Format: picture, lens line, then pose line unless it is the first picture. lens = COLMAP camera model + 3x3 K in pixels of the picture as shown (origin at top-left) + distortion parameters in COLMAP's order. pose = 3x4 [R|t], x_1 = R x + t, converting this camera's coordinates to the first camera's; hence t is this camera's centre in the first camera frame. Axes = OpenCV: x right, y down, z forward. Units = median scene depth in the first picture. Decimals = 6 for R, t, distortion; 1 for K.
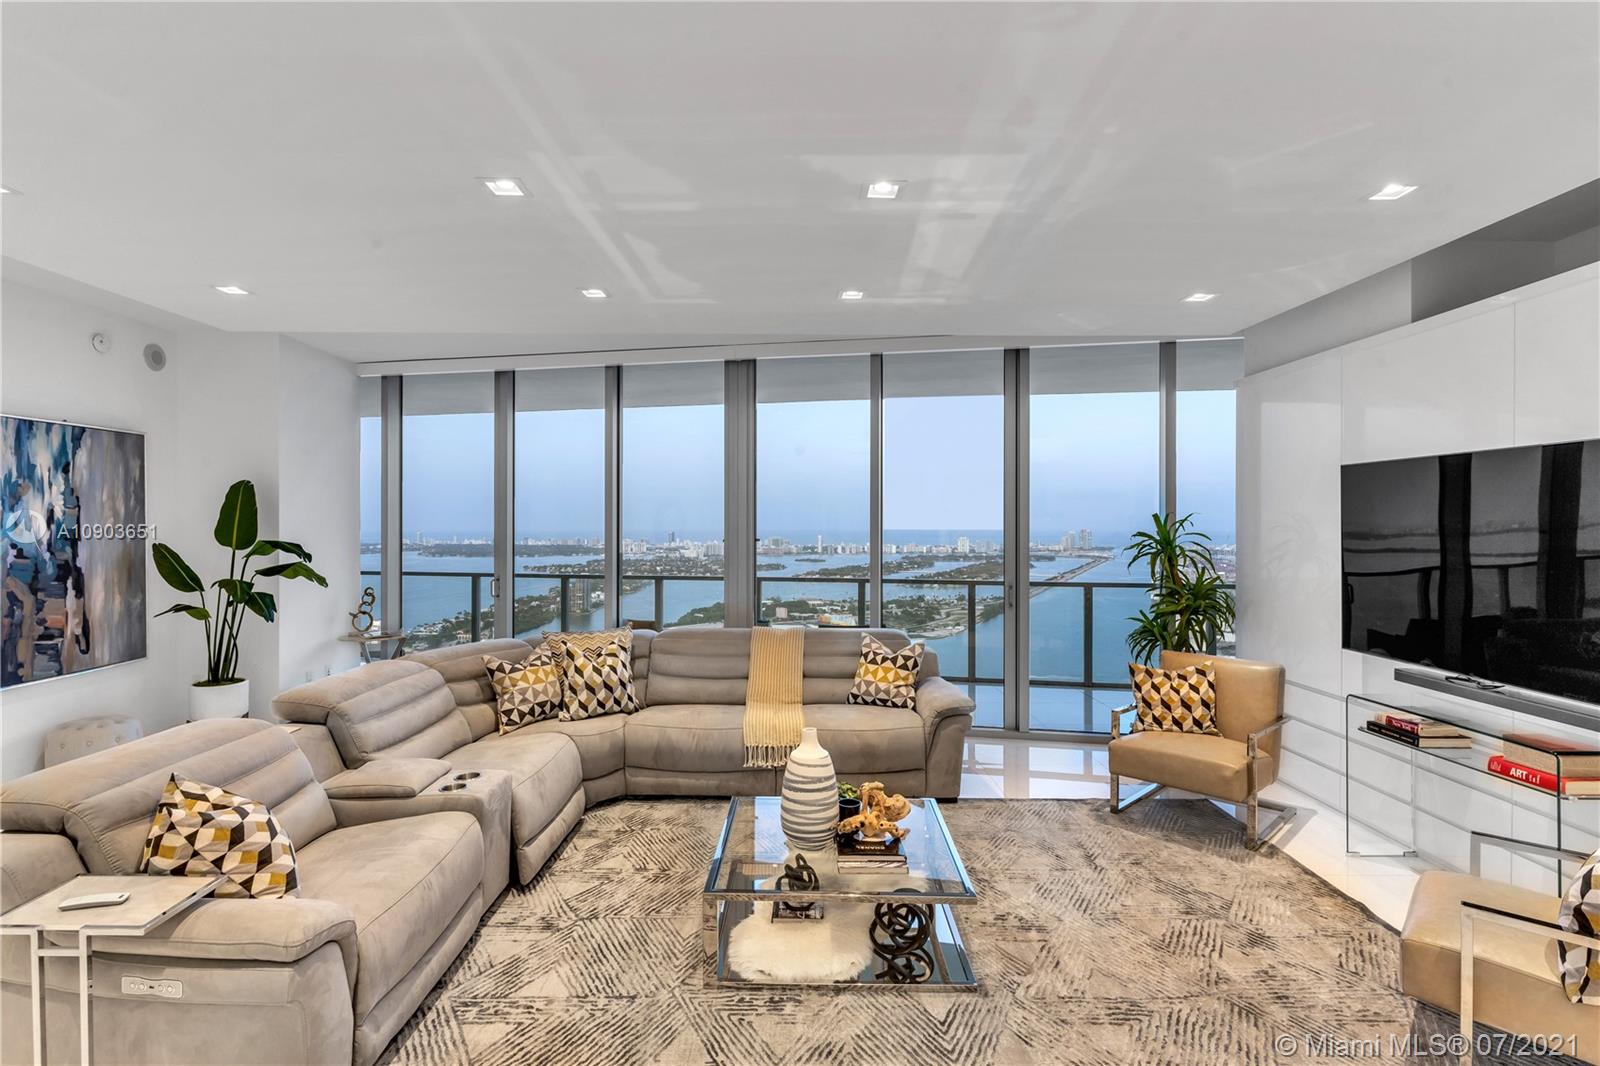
lens RADIAL K [[773.1, 0, 804.6], [0, 773.1, 527.8], [0, 0, 1]] dist [0.001876, 0.000933]
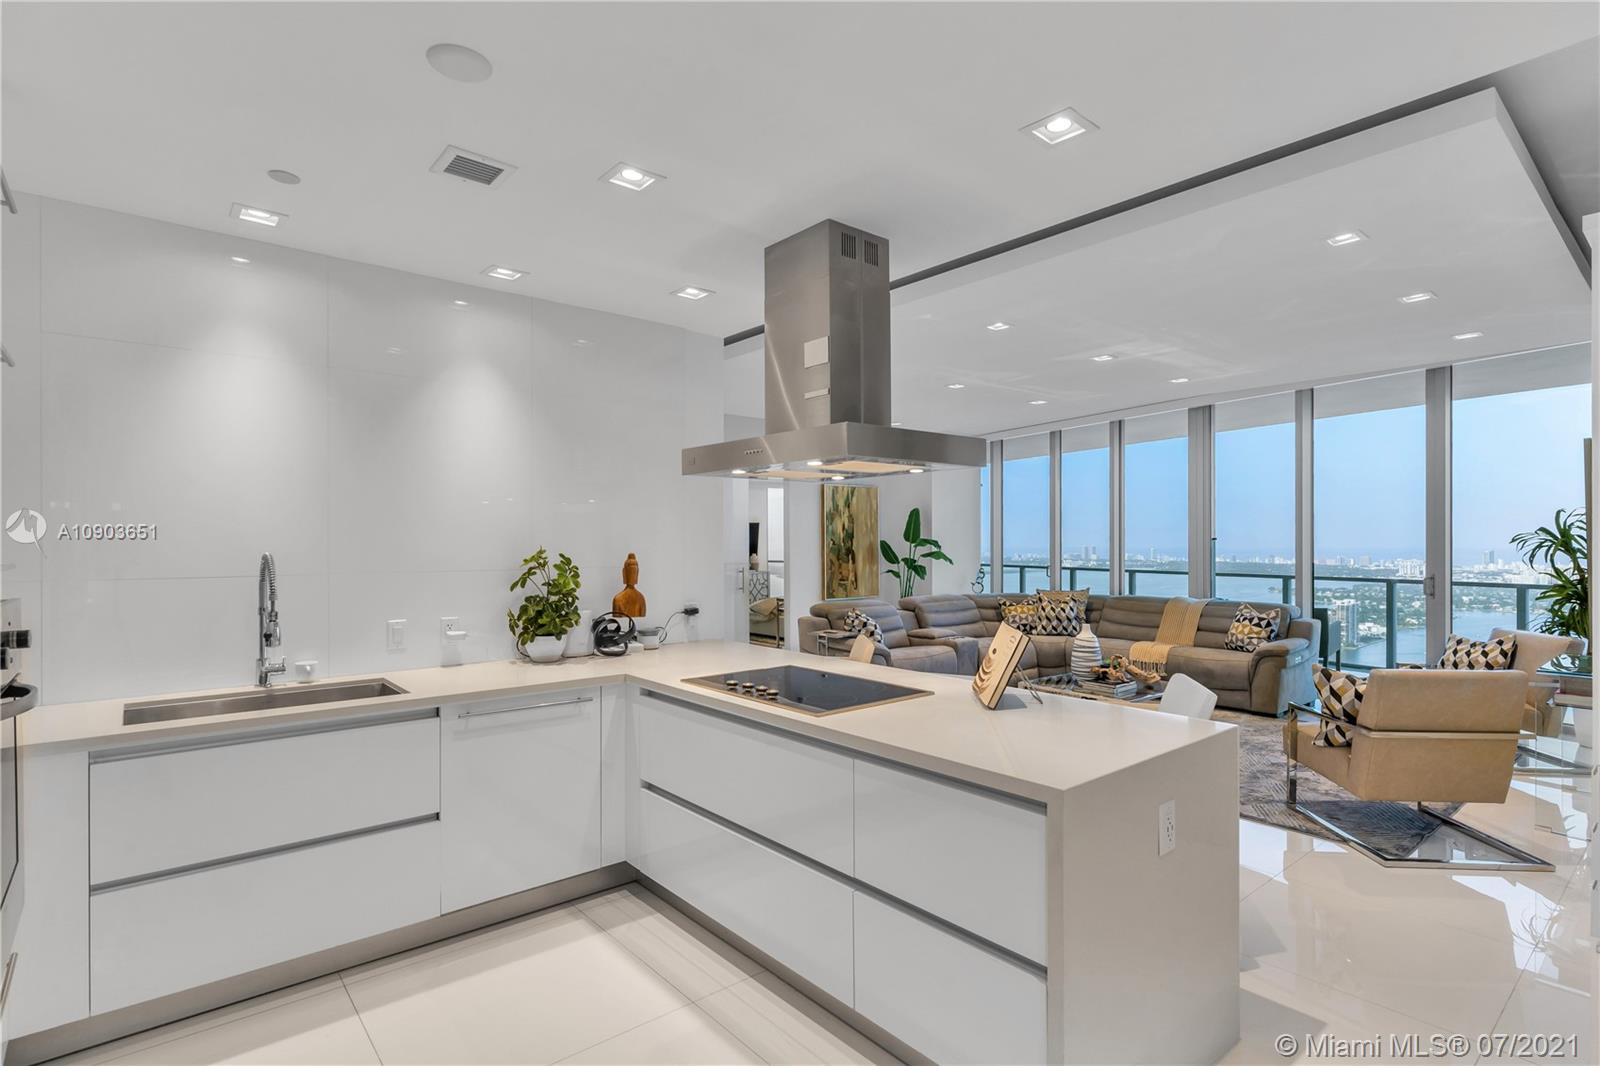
lens RADIAL K [[773.1, 0, 804.6], [0, 773.1, 527.8], [0, 0, 1]] dist [0.001876, 0.000933]
pose [[0.643753, -0.014966, -0.765087, 0.676340], [-0.000439, 0.999801, -0.019926, 0.031332], [0.765233, 0.013164, 0.643618, -0.539324]]
